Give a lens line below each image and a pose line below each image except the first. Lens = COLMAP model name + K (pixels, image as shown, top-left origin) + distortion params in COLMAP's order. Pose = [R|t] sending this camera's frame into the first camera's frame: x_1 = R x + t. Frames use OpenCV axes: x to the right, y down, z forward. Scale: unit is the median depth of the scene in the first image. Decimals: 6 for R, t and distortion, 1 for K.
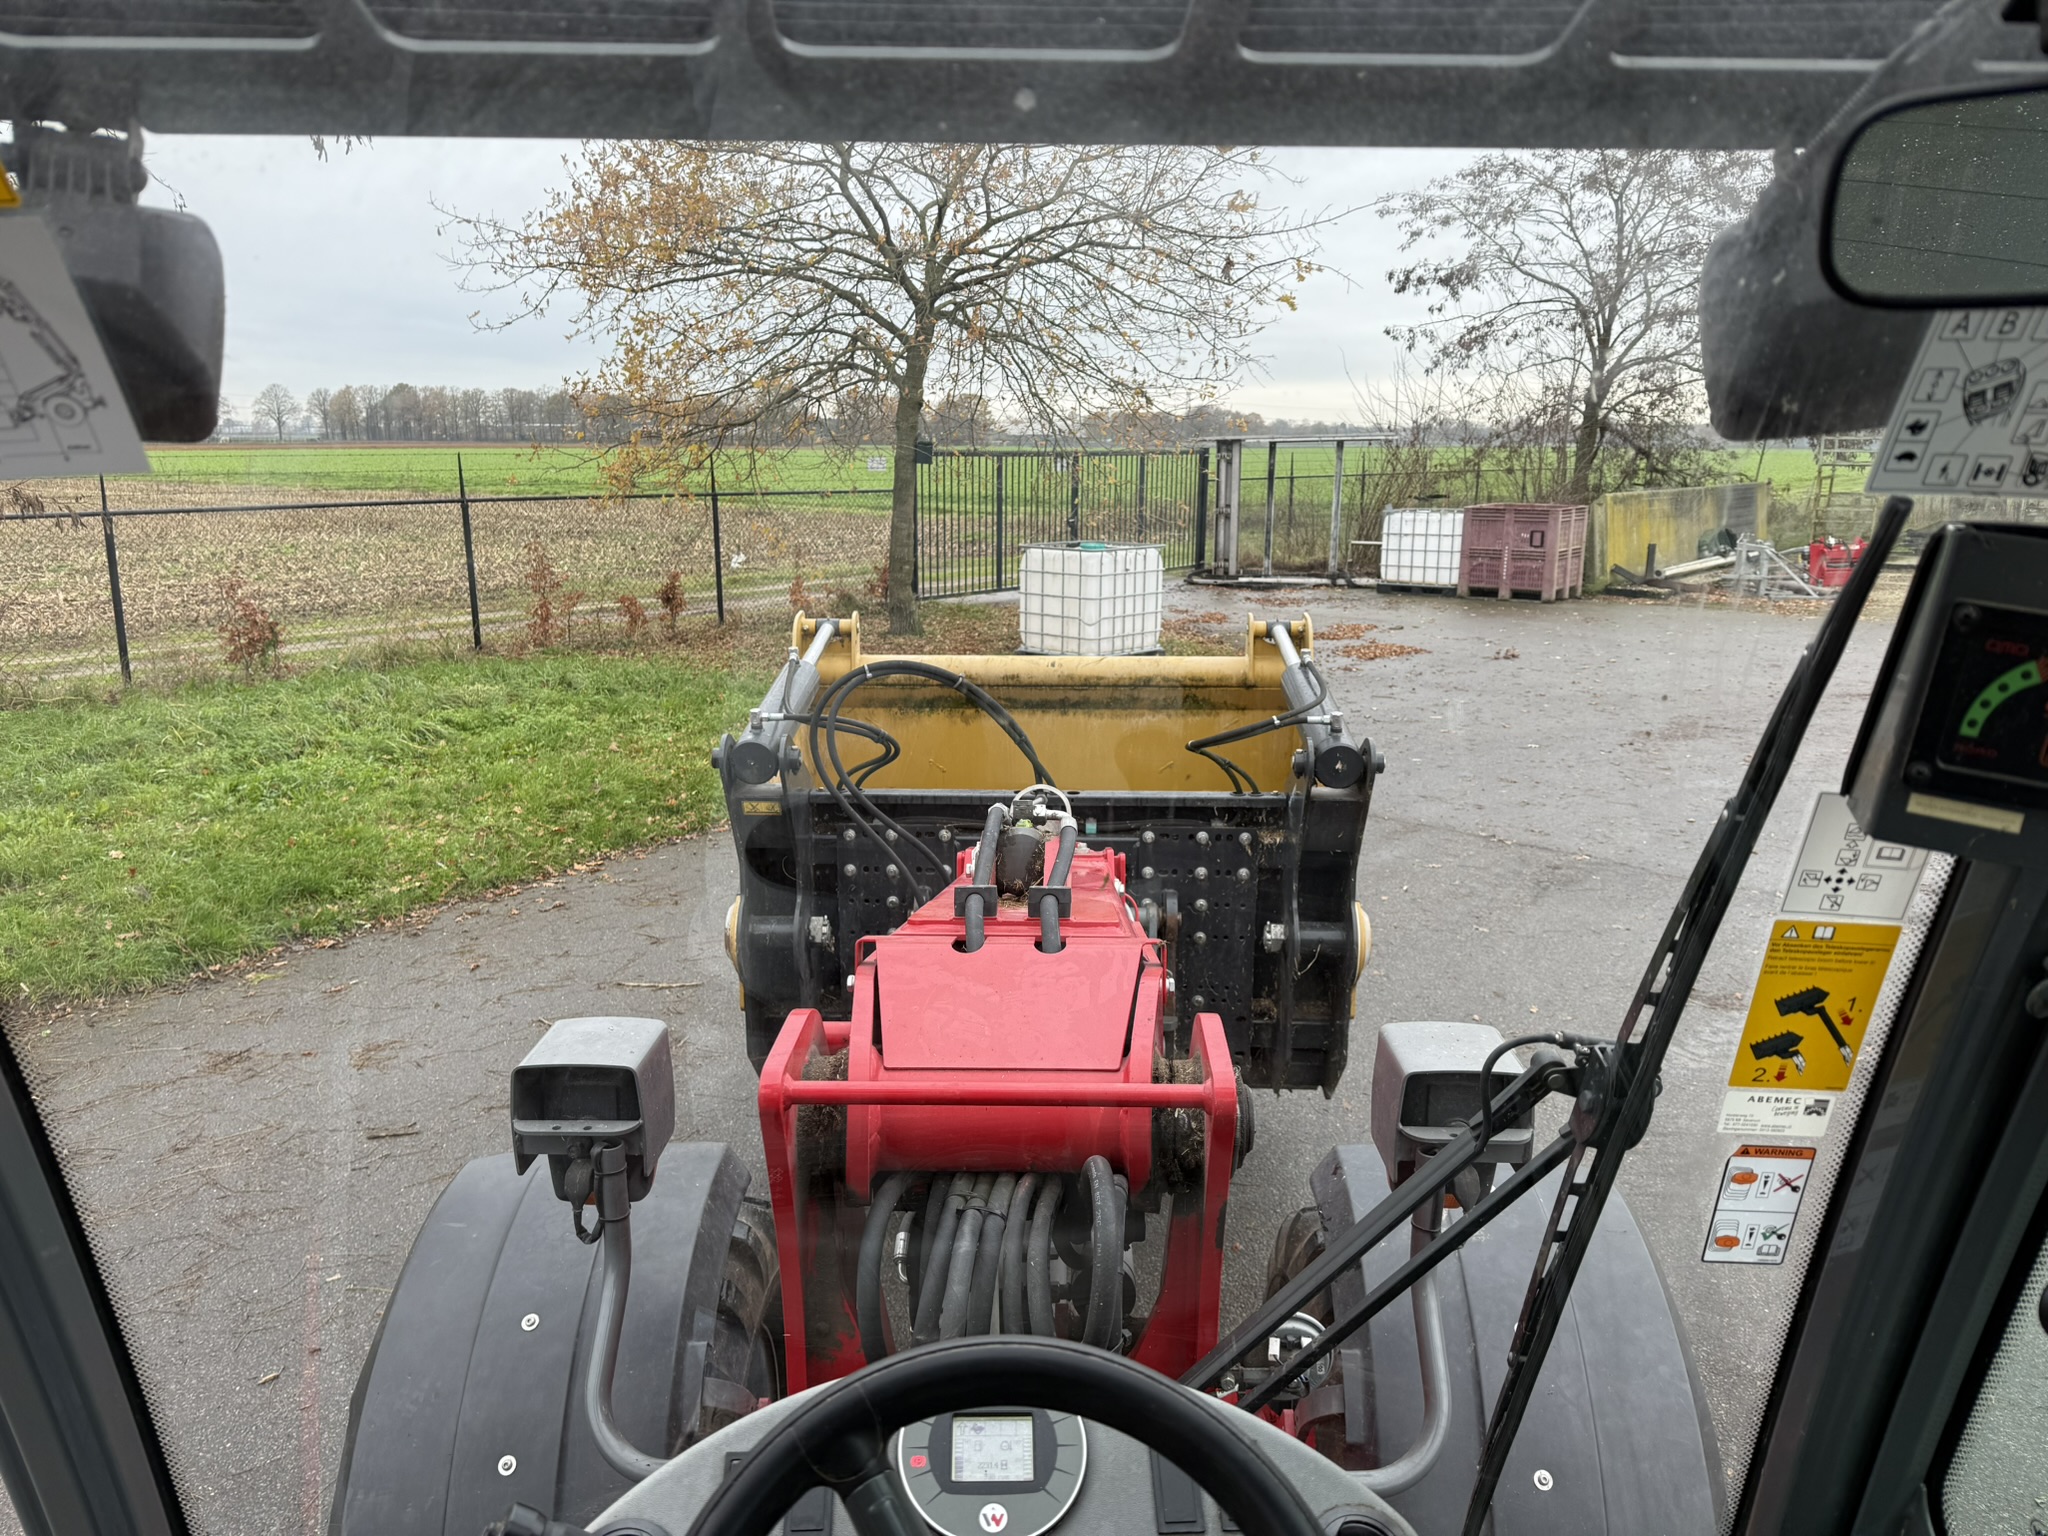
lens RADIAL K [[1450.0, 0, 1024.0], [0, 1450.0, 768.0], [0, 0, 1]] dist [0.142707, -0.261044]
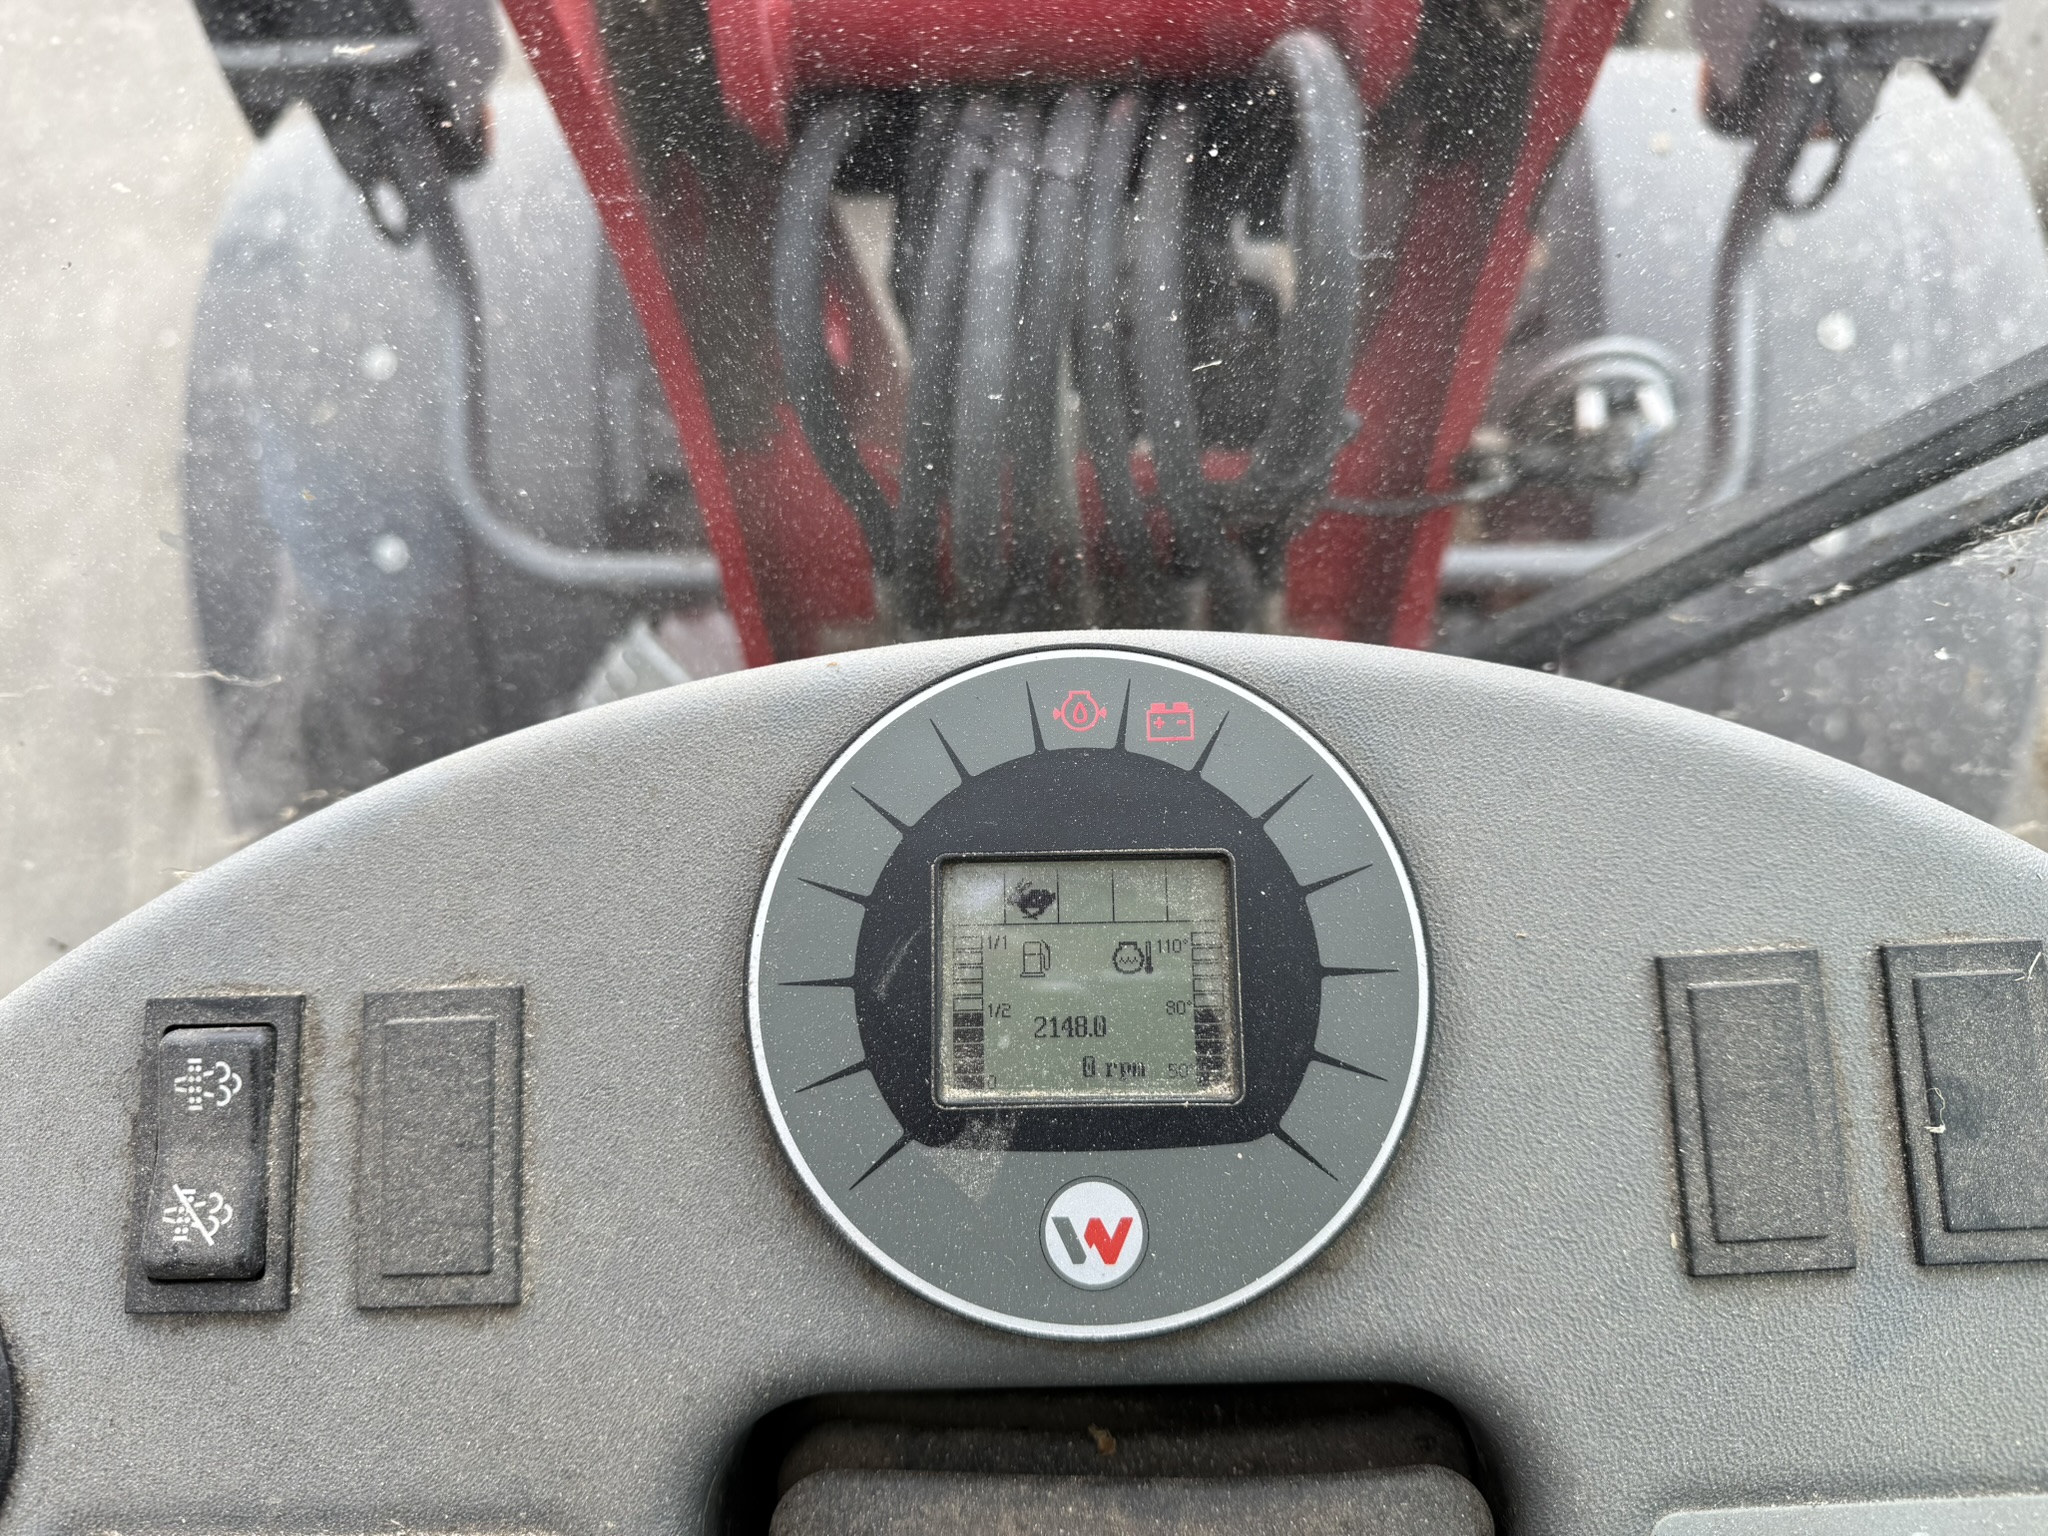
lens RADIAL K [[1468.4, 0, 1027.1], [0, 1468.4, 747.8], [0, 0, 1]] dist [0.039970, -0.044564]
pose [[0.998755, -0.017702, -0.046632, -0.004240], [0.042445, 0.792655, 0.608192, 0.059039], [0.026197, -0.609414, 0.792419, 0.188759]]
